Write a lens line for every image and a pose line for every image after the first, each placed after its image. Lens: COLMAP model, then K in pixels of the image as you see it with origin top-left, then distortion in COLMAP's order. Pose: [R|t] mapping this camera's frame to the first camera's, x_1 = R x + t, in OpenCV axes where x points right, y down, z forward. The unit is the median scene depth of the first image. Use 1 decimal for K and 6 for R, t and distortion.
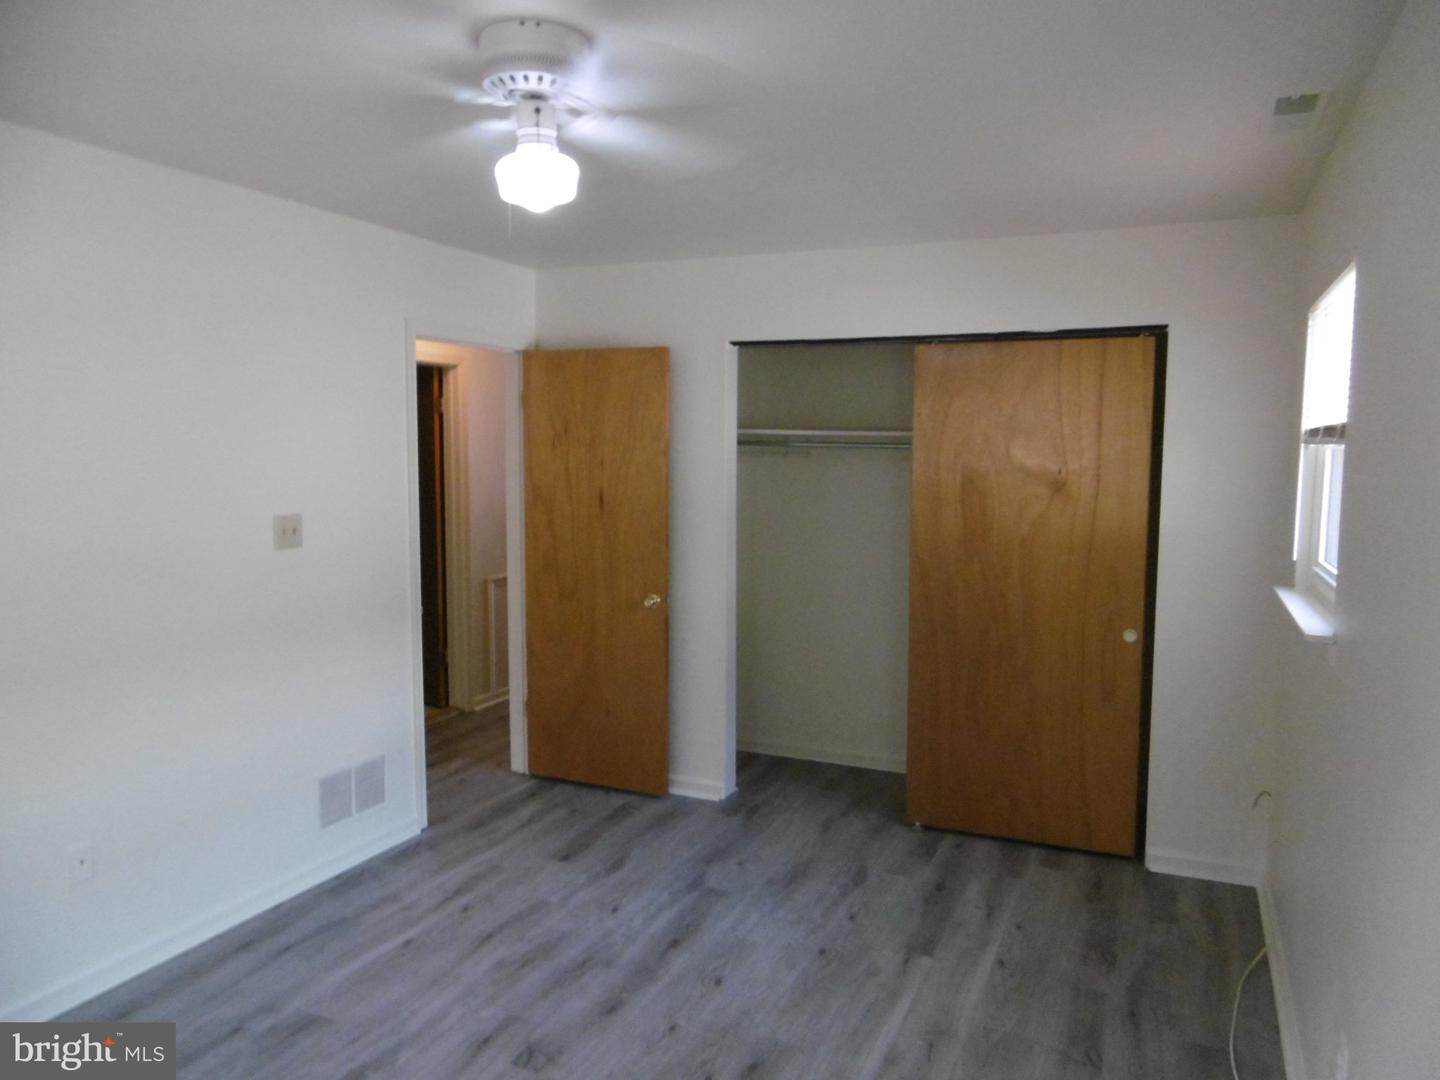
lens RADIAL K [[1016.7, 0, 720.2], [0, 1016.7, 540.5], [0, 0, 1]] dist [-0.021339, -0.001350]
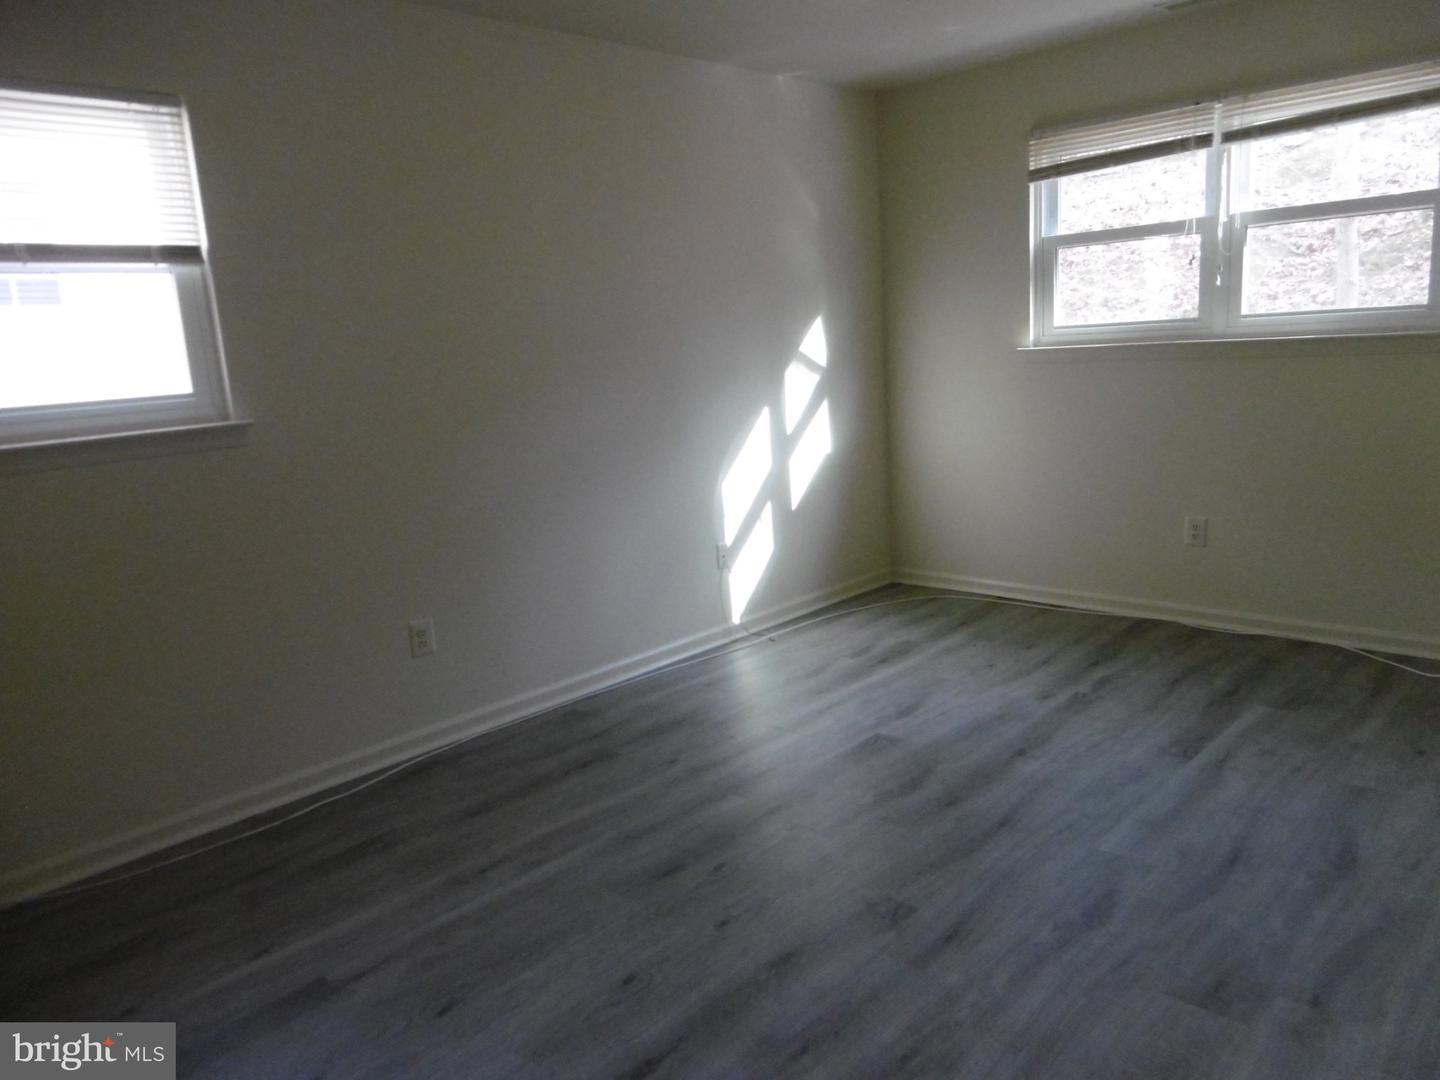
lens RADIAL K [[1016.7, 0, 718.8], [0, 1016.7, 541.2], [0, 0, 1]] dist [-0.021339, -0.001350]
pose [[-0.936005, -0.006937, 0.351920, -0.331364], [0.095338, 0.957436, 0.272445, -0.046397], [-0.338831, 0.288561, -0.895503, 1.642238]]
